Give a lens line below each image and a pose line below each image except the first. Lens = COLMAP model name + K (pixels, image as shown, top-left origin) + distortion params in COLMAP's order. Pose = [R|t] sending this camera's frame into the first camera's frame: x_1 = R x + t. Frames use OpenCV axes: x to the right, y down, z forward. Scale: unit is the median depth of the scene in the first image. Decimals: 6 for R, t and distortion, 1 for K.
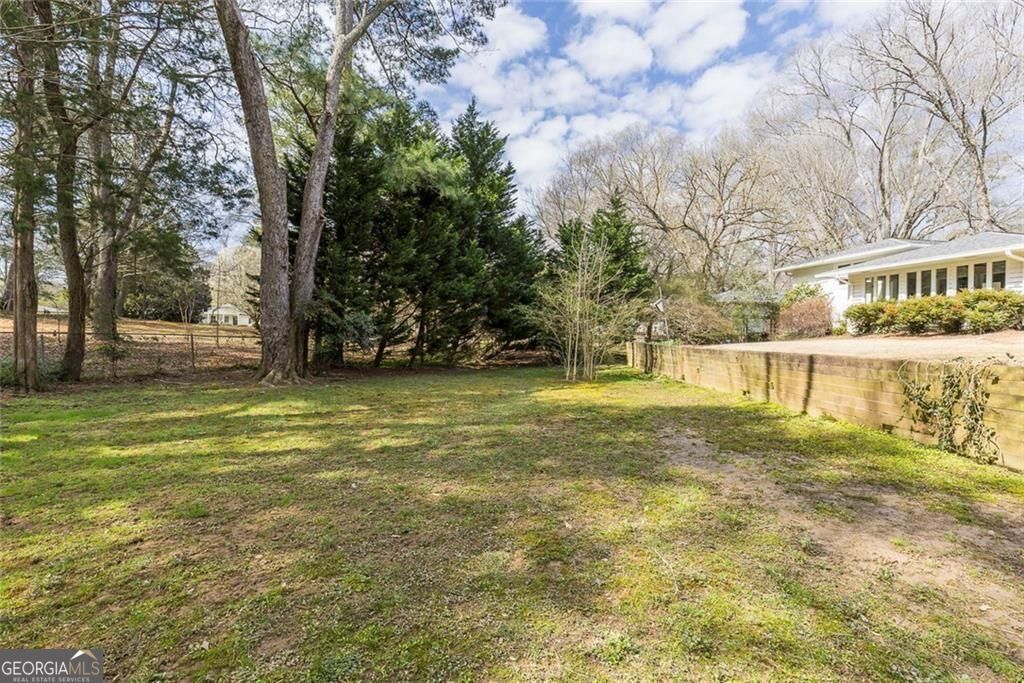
lens RADIAL K [[457.1, 0, 503.8], [0, 457.1, 339.3], [0, 0, 1]] dist [-0.000134, -0.000363]
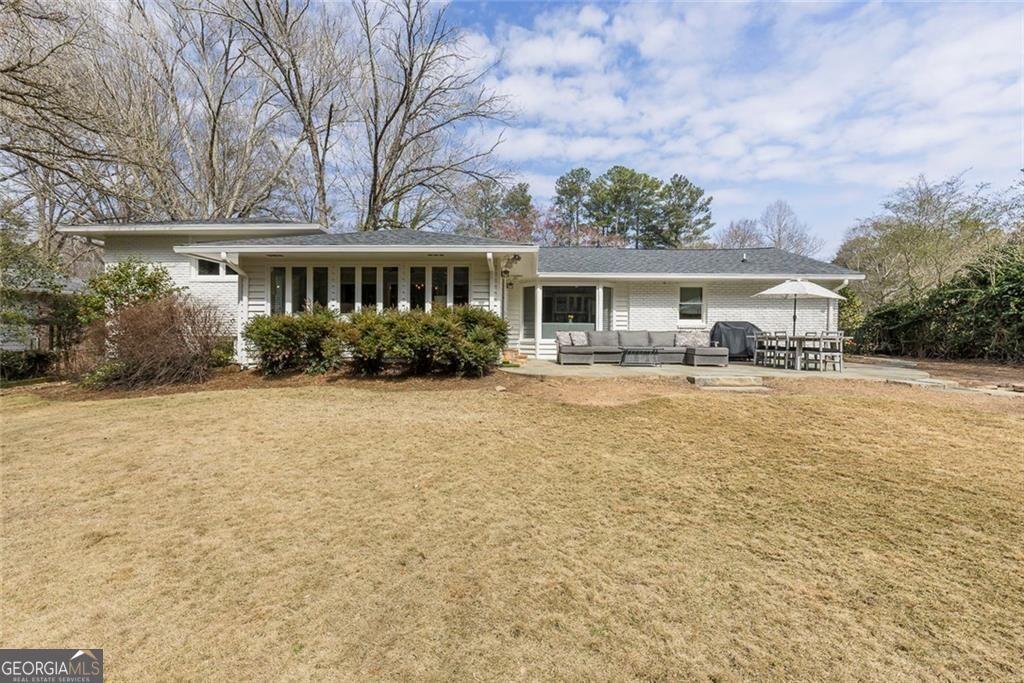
lens RADIAL K [[457.4, 0, 515.7], [0, 457.4, 339.3], [0, 0, 1]] dist [0.001347, -0.000001]
pose [[0.234487, -0.009990, 0.972068, 0.434518], [0.001882, 0.999950, 0.009823, -0.068935], [-0.972117, -0.000474, 0.234494, 0.783628]]
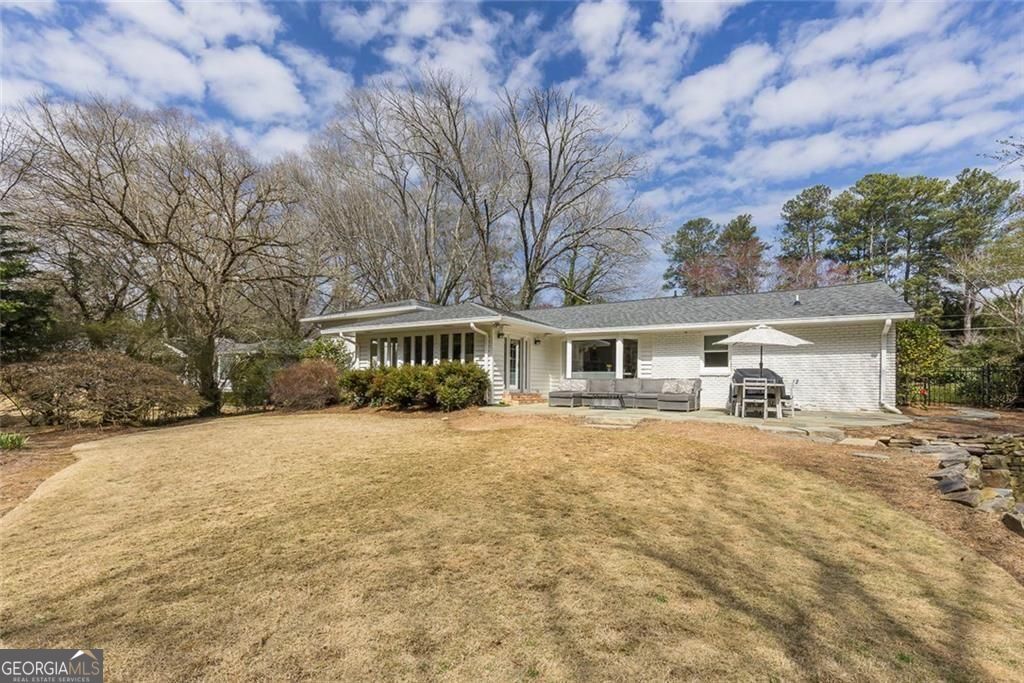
lens RADIAL K [[468.6, 0, 511.8], [0, 468.6, 374.9], [0, 0, 1]] dist [0.001161, 0.000271]
pose [[0.684666, 0.014630, 0.728710, 0.442726], [-0.000017, 0.999799, -0.020057, -0.064221], [-0.728857, 0.013720, 0.684529, 0.268635]]
